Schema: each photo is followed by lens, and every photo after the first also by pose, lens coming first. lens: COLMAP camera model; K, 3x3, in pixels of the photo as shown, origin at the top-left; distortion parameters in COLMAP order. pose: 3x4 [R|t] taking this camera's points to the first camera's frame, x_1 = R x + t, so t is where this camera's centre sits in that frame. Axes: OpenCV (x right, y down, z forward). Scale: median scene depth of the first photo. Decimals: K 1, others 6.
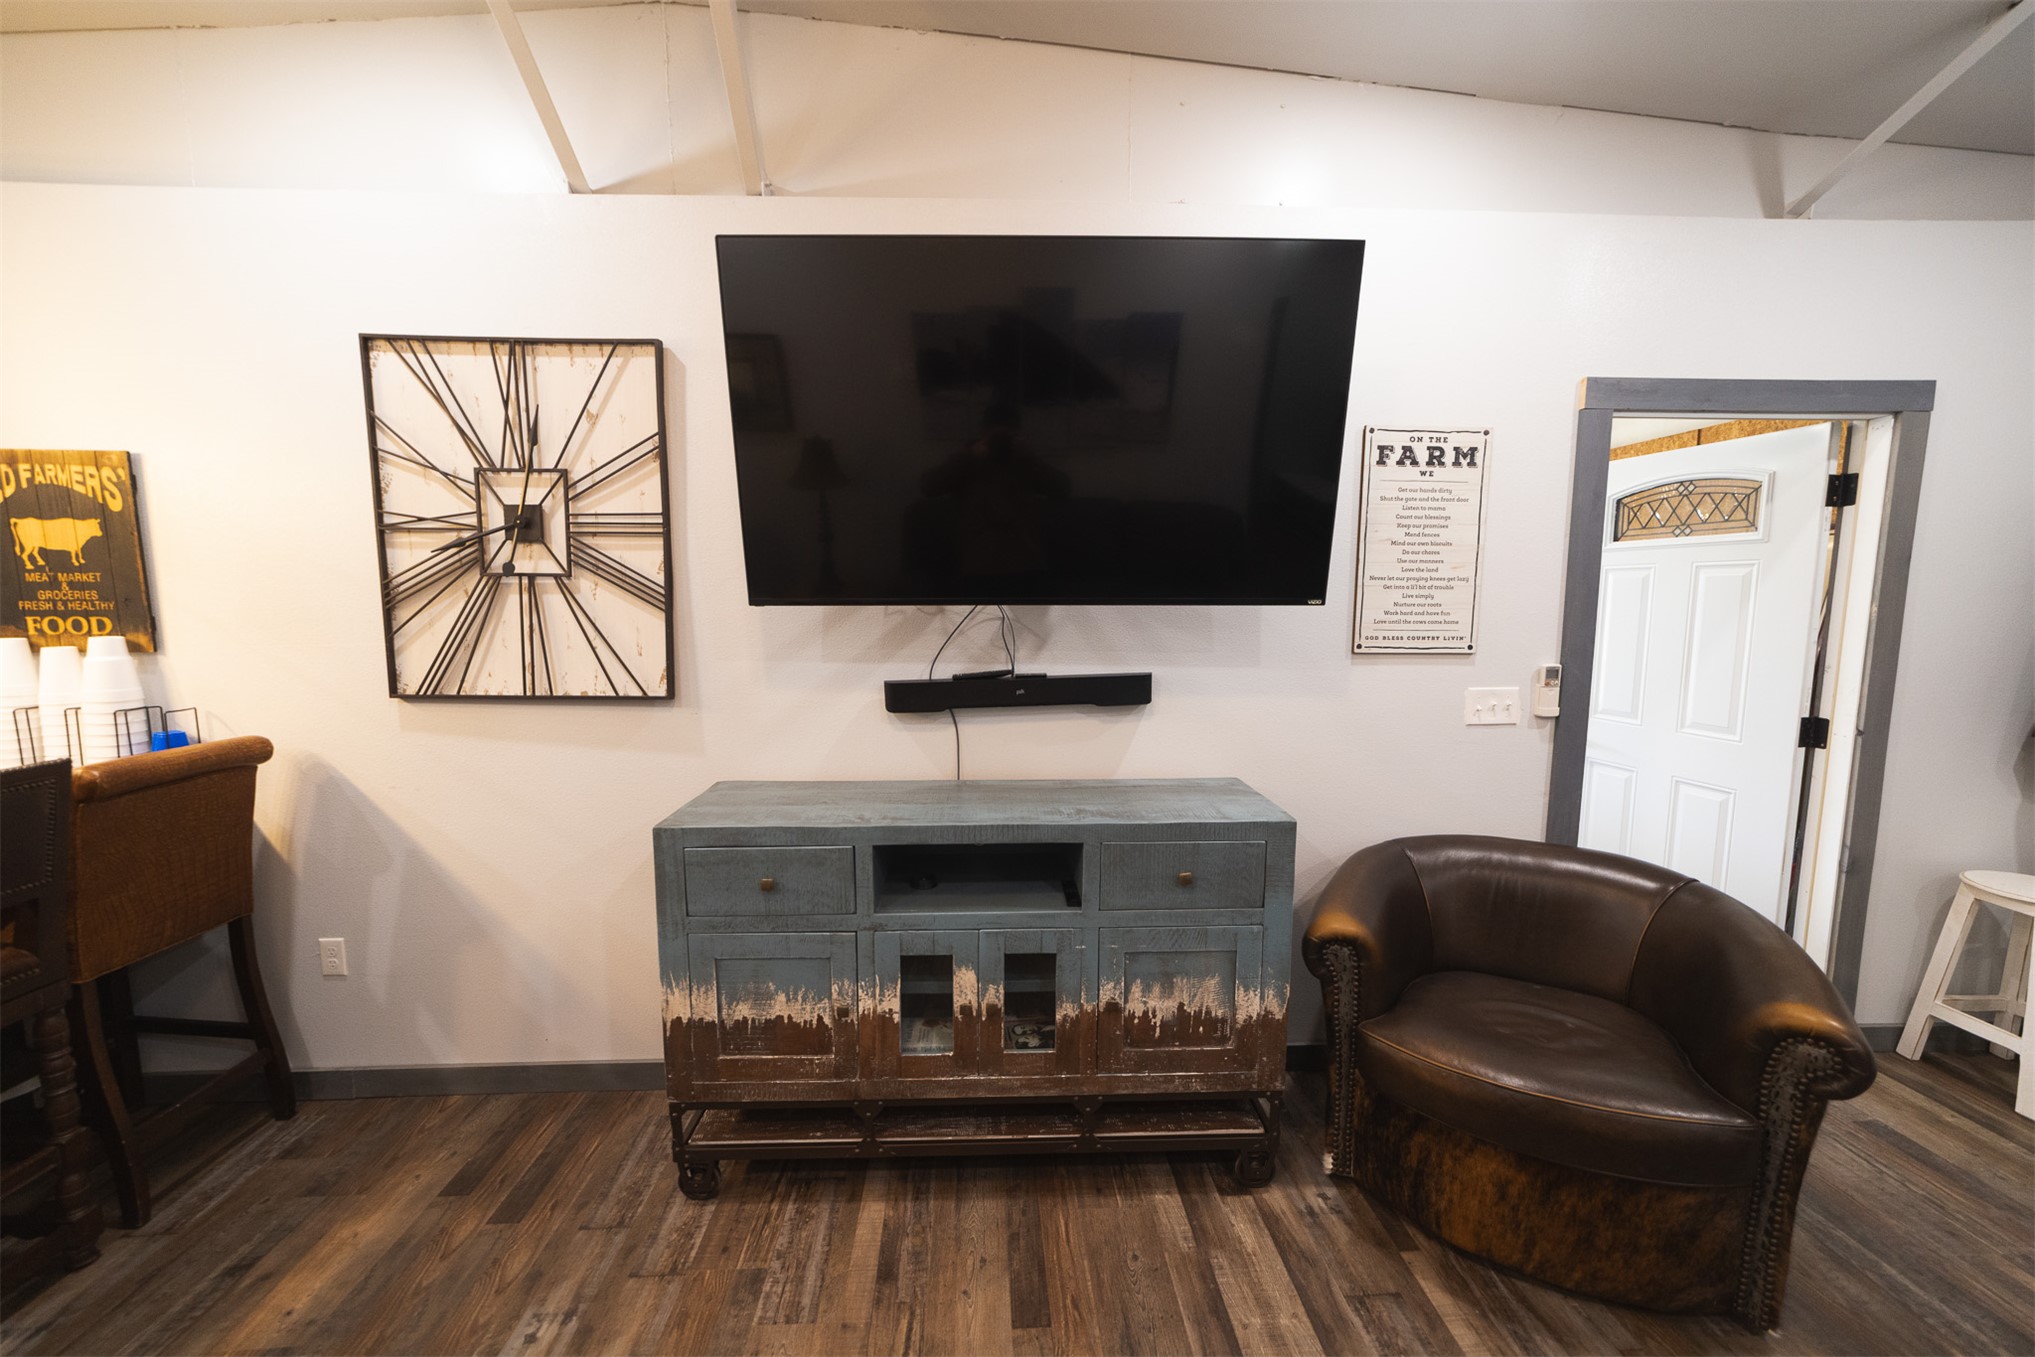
lens RADIAL K [[779.8, 0, 1014.0], [0, 779.8, 677.1], [0, 0, 1]] dist [-0.009613, 0.003303]
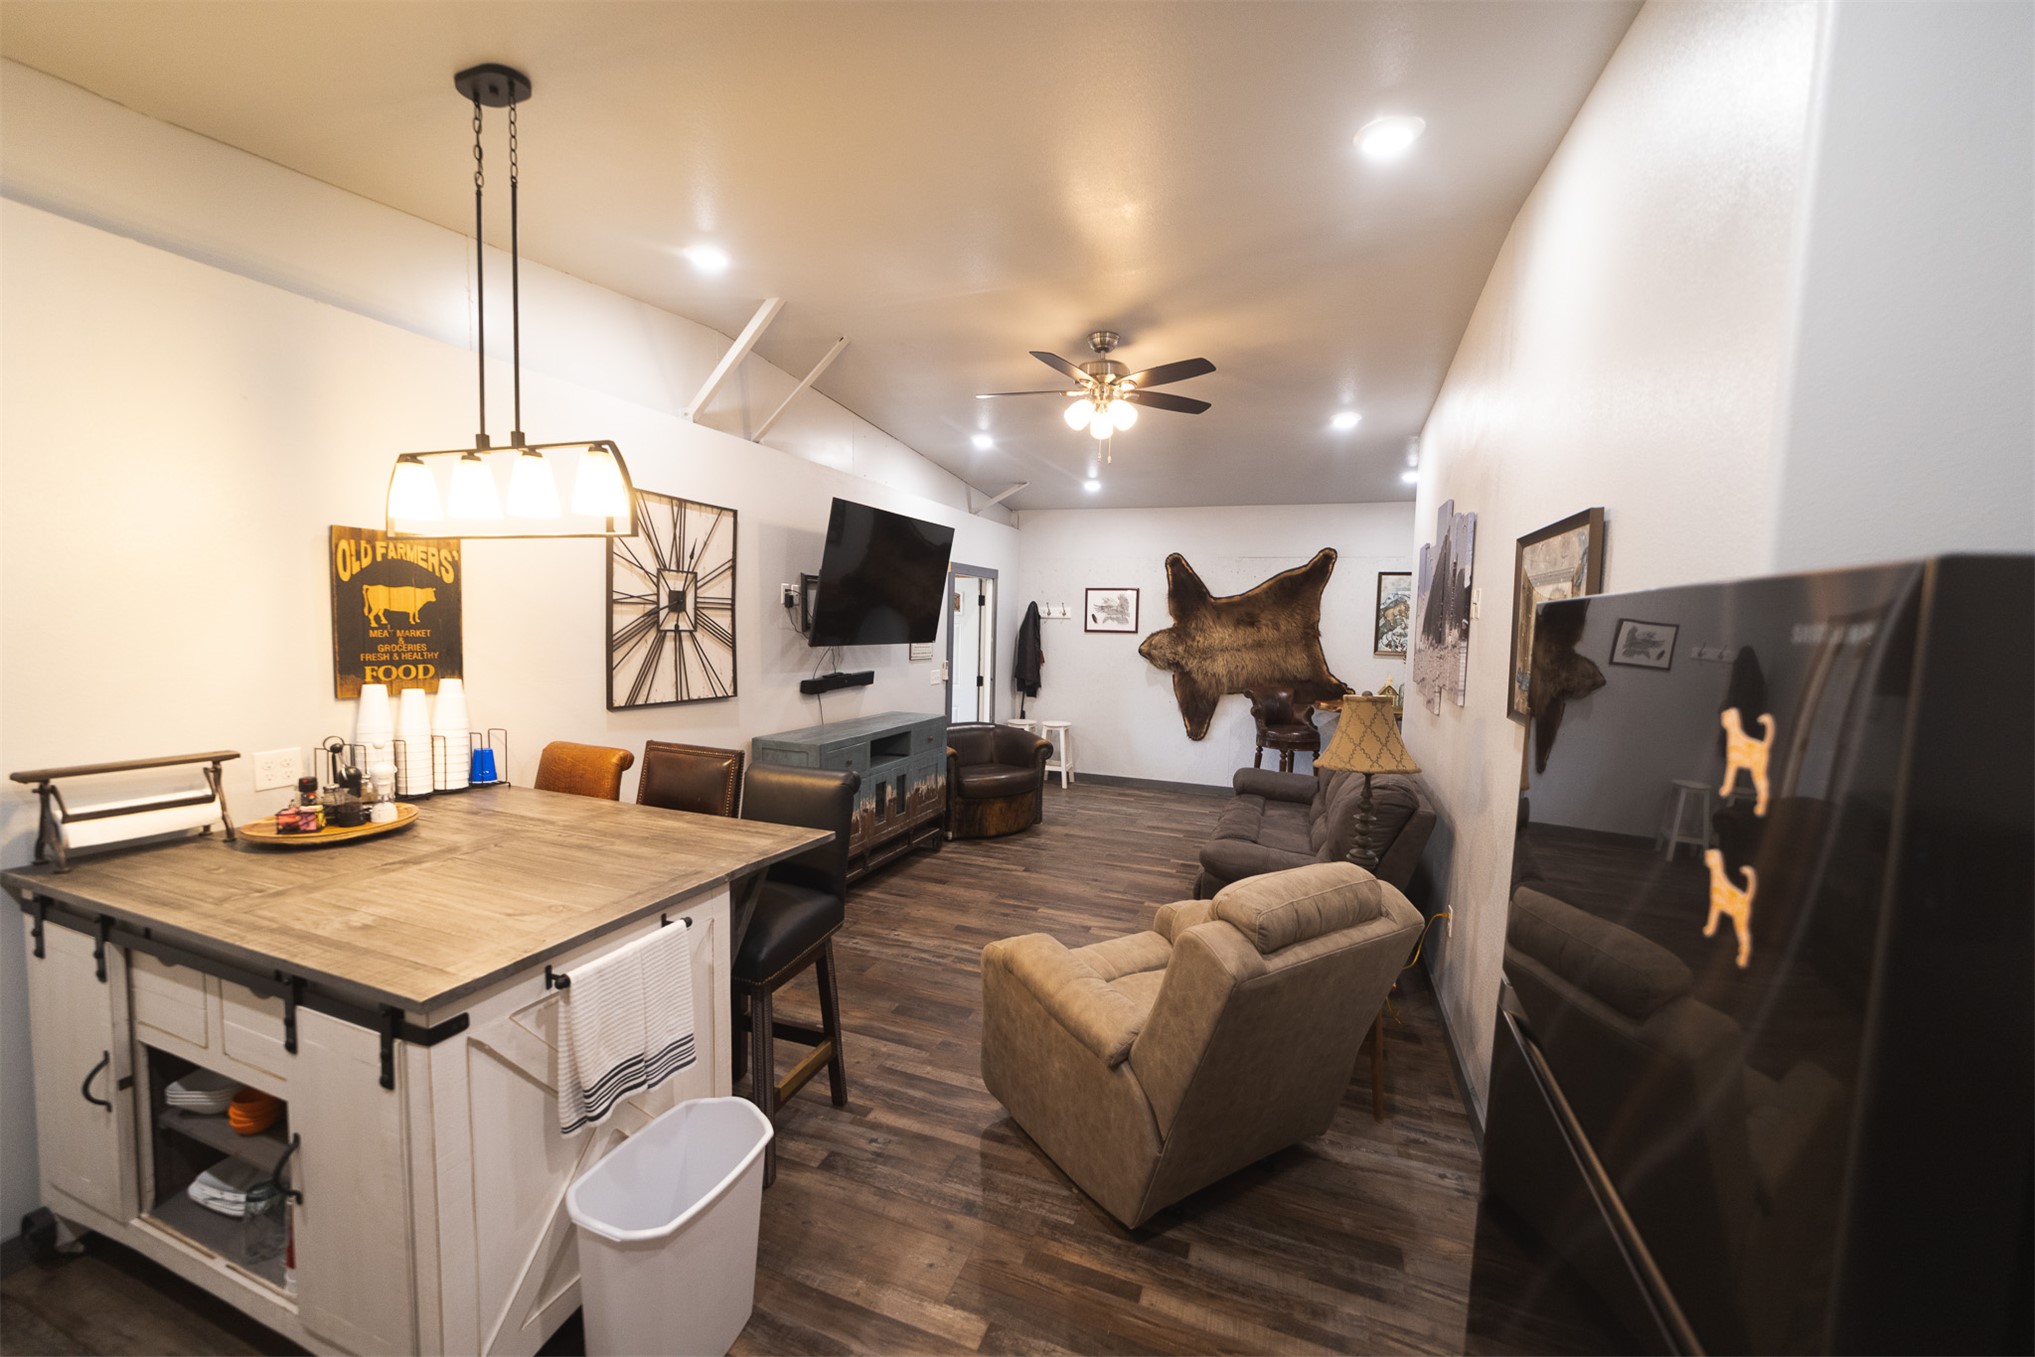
lens RADIAL K [[779.8, 0, 1013.4], [0, 779.8, 677.1], [0, 0, 1]] dist [-0.009613, 0.003303]
pose [[0.400200, -0.055087, 0.914771, -1.964846], [0.075195, 0.996800, 0.027130, -0.019758], [-0.913338, 0.057929, 0.403062, -0.384188]]
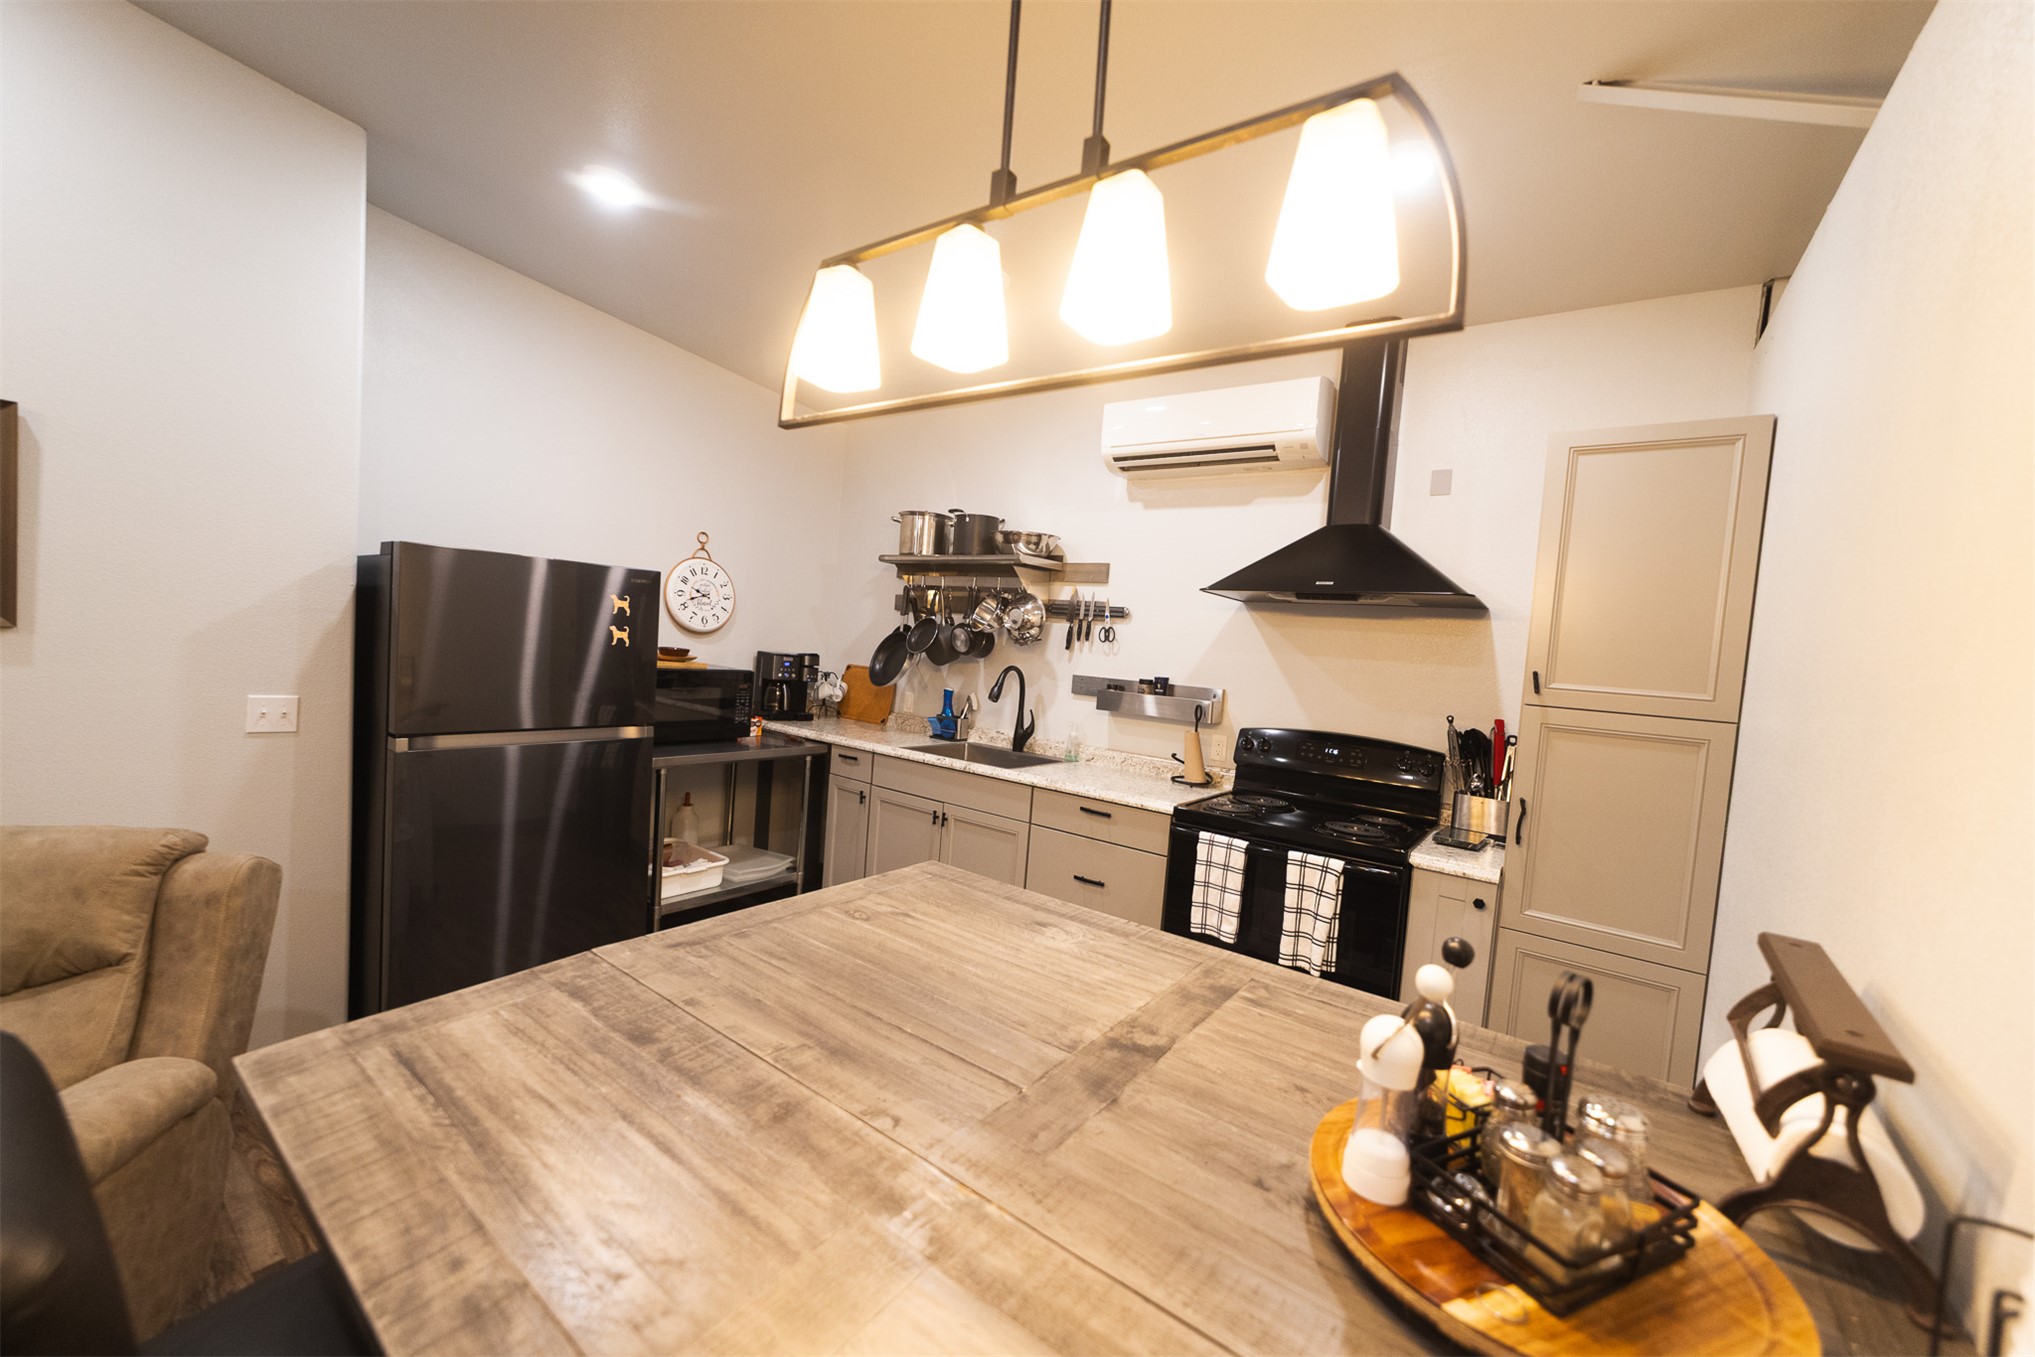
lens RADIAL K [[779.8, 0, 1025.5], [0, 779.8, 684.4], [0, 0, 1]] dist [-0.009613, 0.003303]
pose [[-0.612332, 0.002326, -0.790597, -0.981986], [-0.161030, 0.978666, 0.127601, -0.108015], [0.774027, 0.205444, -0.598894, 0.861728]]
